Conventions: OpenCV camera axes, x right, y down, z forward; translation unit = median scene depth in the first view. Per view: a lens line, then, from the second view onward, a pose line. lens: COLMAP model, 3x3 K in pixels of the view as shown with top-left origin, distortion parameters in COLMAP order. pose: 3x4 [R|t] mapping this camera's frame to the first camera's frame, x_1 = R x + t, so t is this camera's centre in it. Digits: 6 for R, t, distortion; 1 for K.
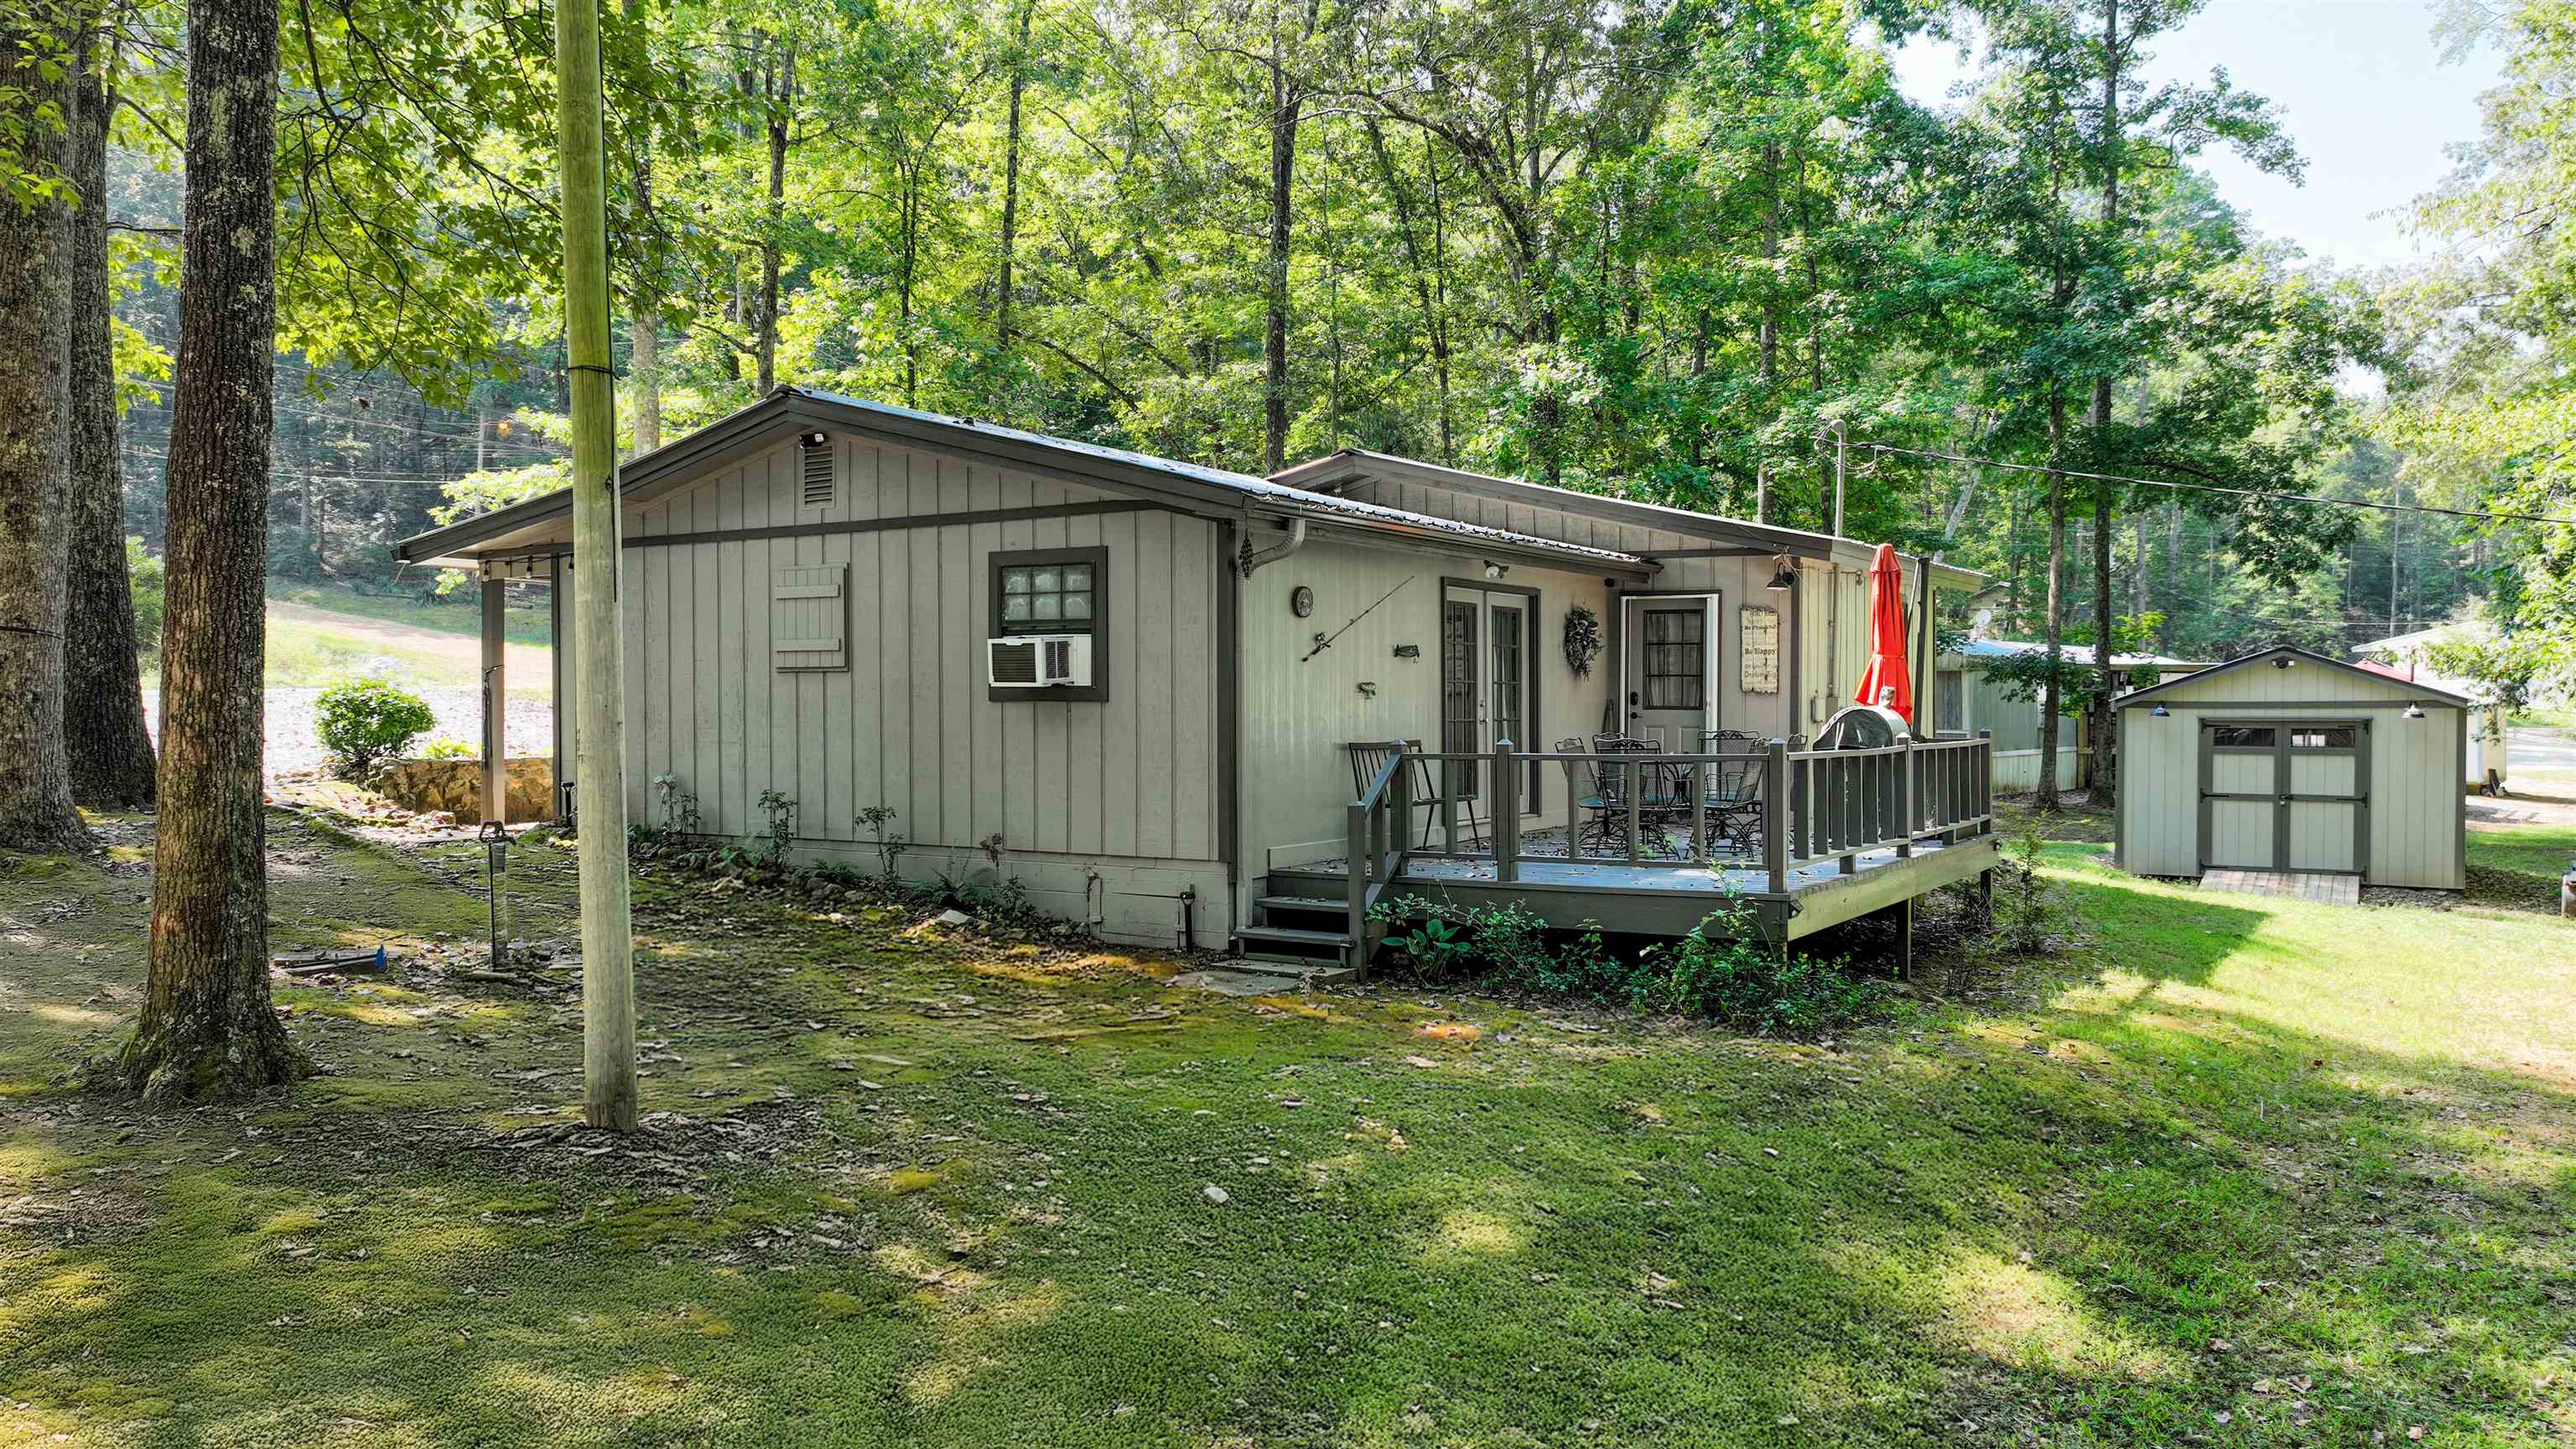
lens RADIAL K [[1837.5, 0, 1284.7], [0, 1837.5, 727.1], [0, 0, 1]] dist [0.005181, 0.004758]
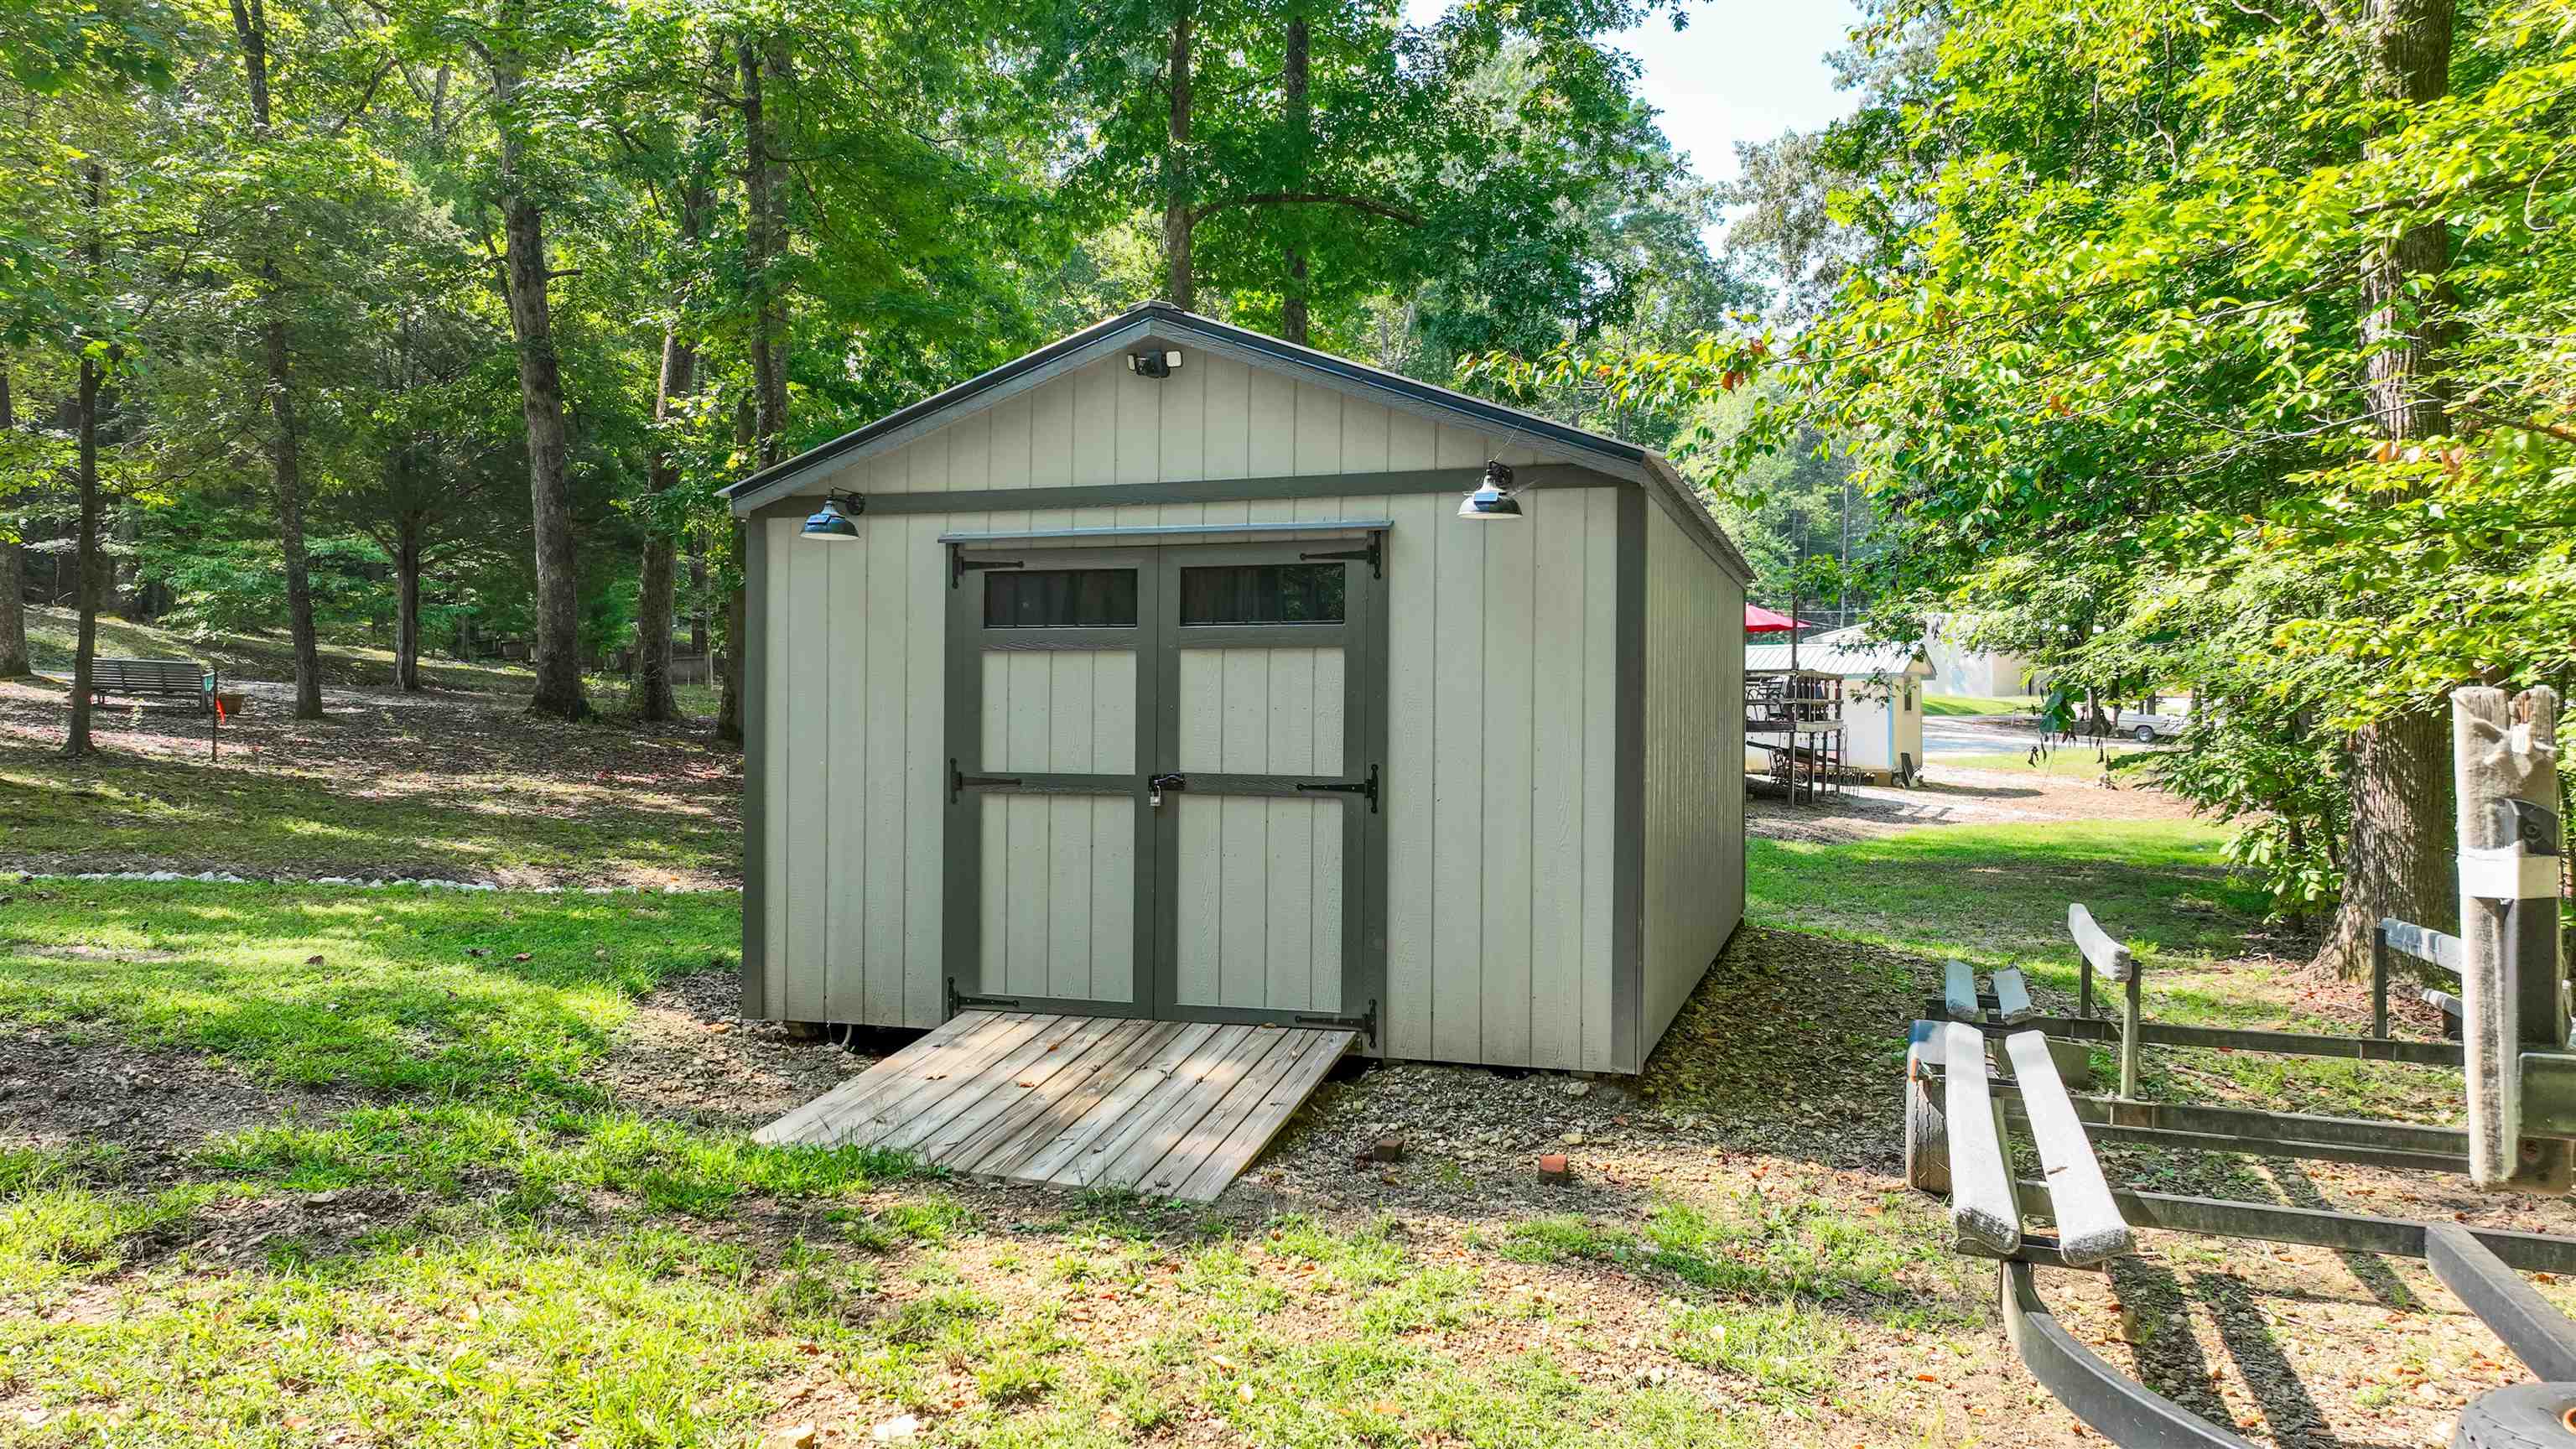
lens RADIAL K [[1837.5, 0, 1287.4], [0, 1837.5, 713.1], [0, 0, 1]] dist [0.005181, 0.004758]
pose [[0.971574, 0.000846, 0.236737, 0.487710], [0.001336, 0.999958, -0.009057, 0.028918], [-0.236734, 0.009116, 0.971532, 0.683731]]
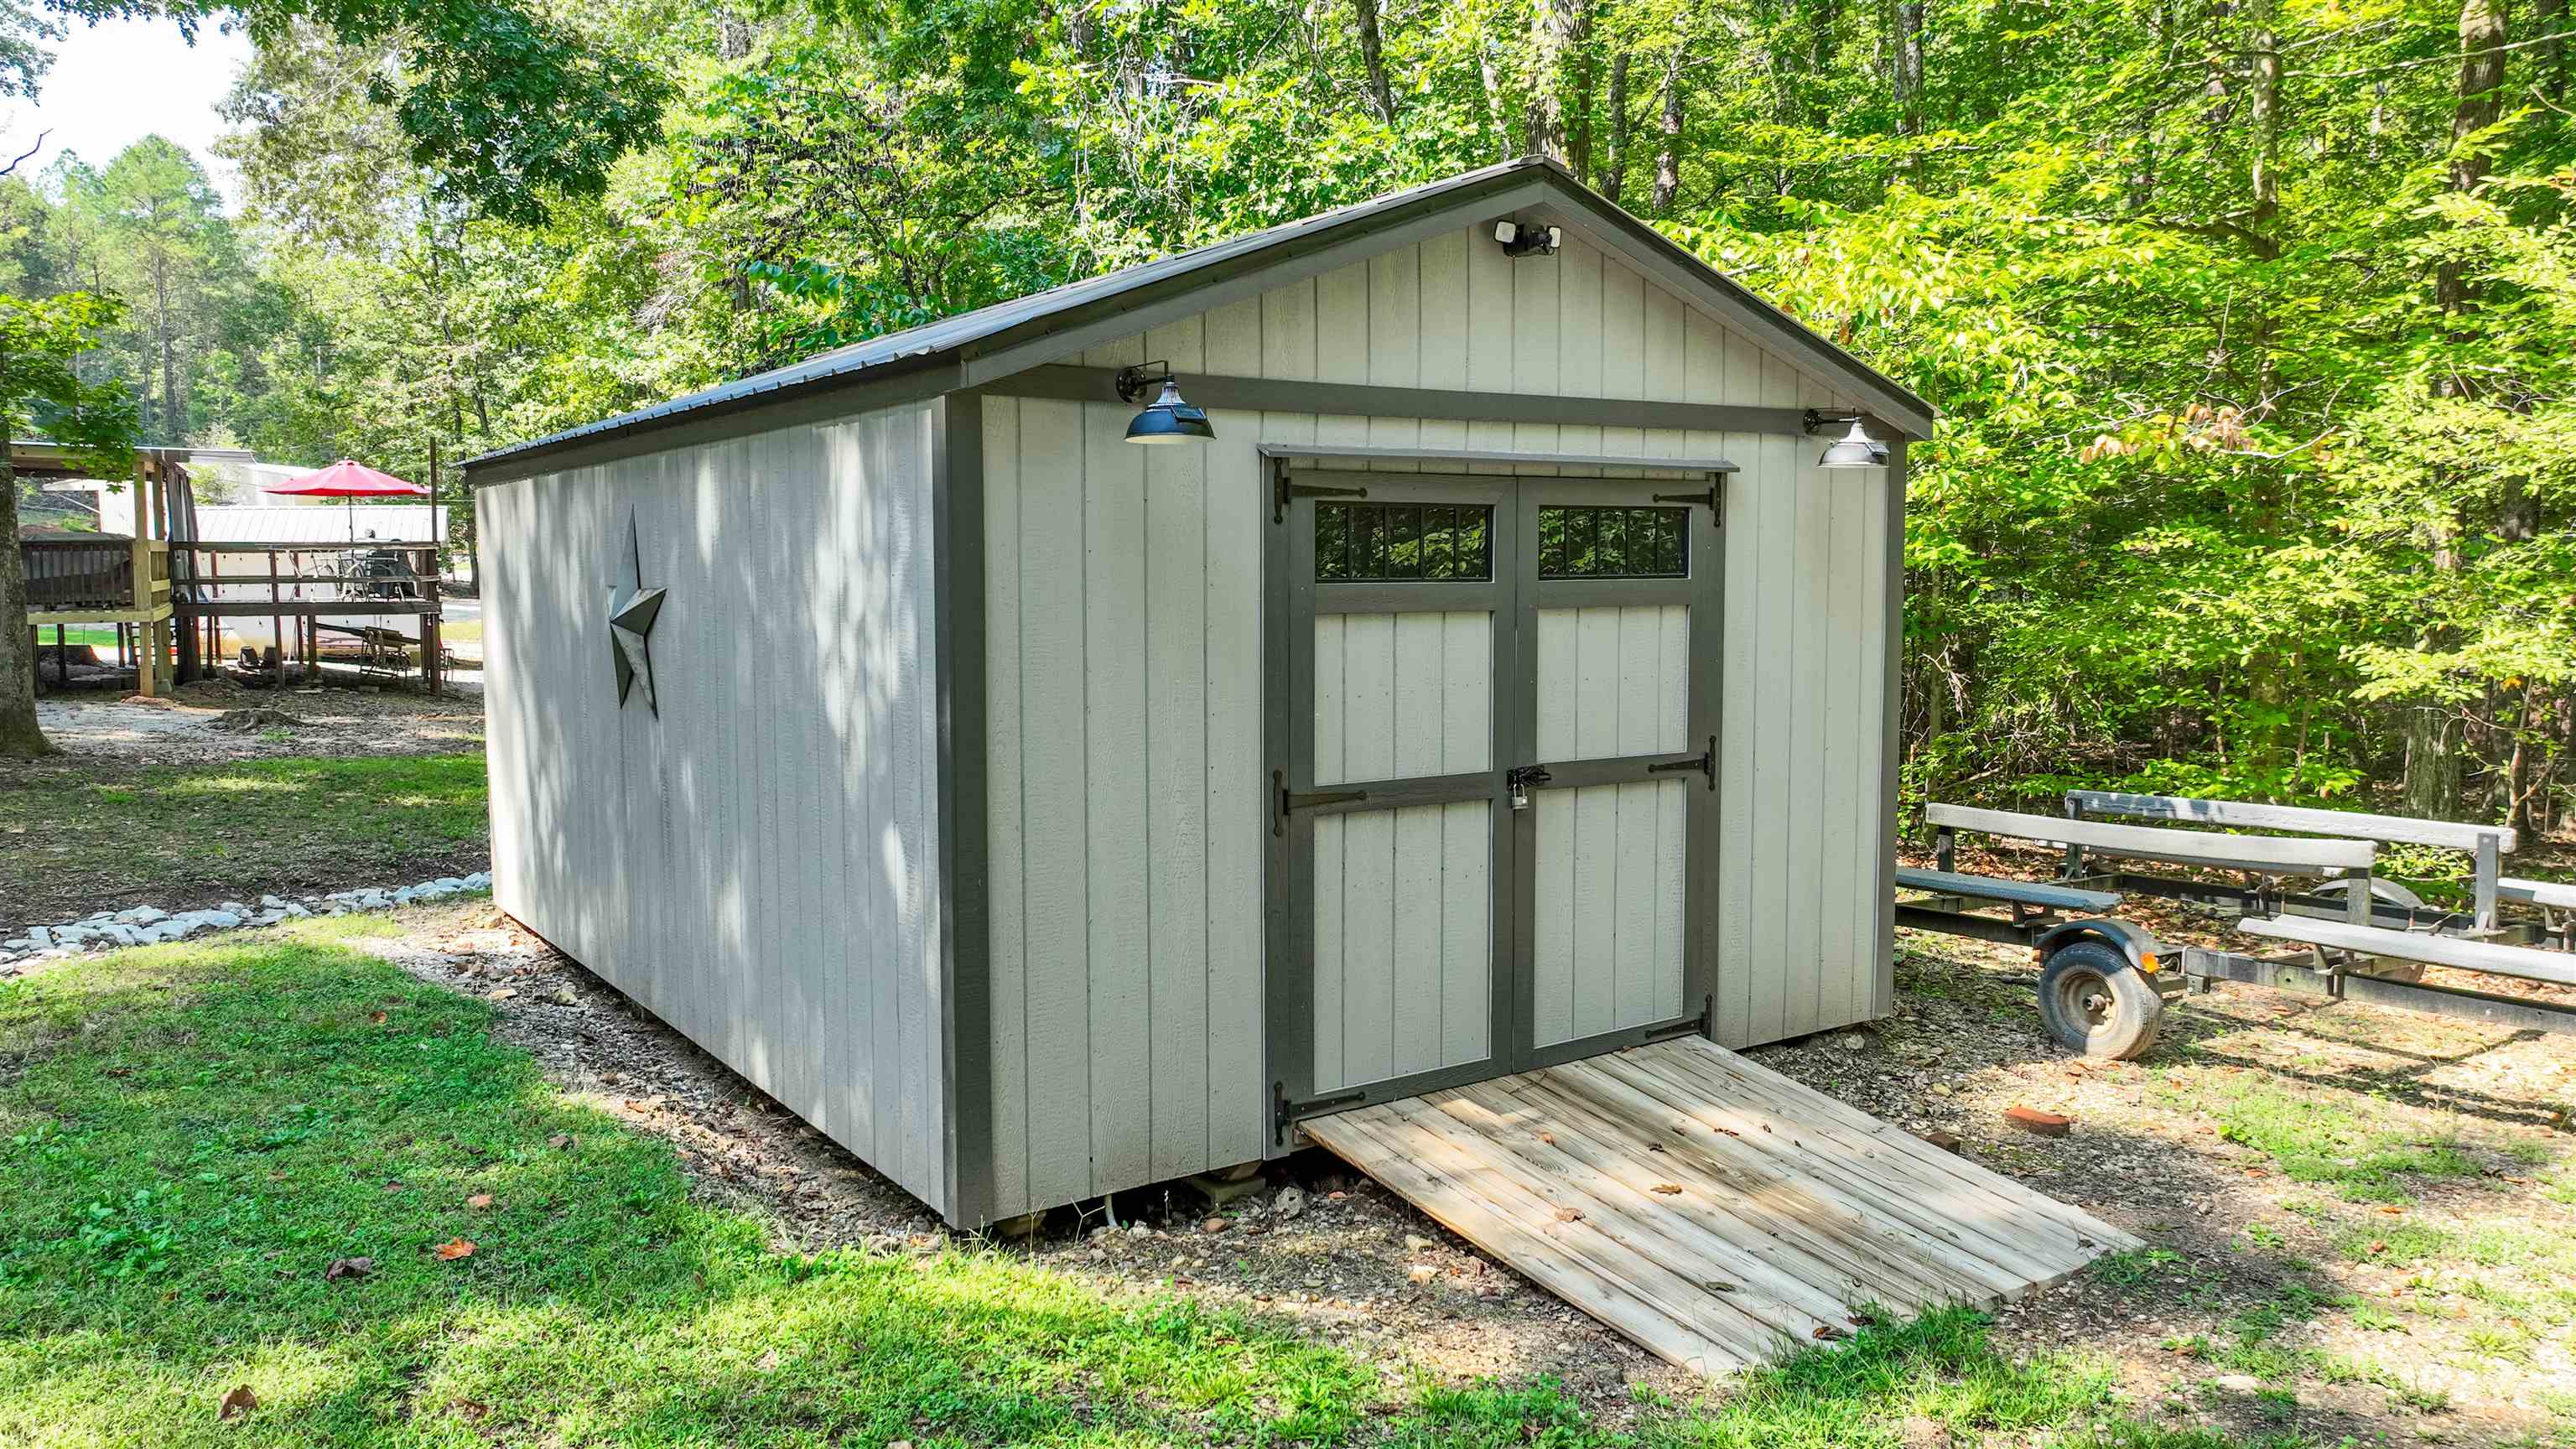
lens RADIAL K [[1837.5, 0, 1285.0], [0, 1837.5, 727.0], [0, 0, 1]] dist [0.005181, 0.004758]
pose [[0.396110, -0.084773, 0.914281, 0.299271], [0.014111, 0.996173, 0.086252, 0.008815], [-0.918095, -0.021264, 0.395790, 0.928134]]
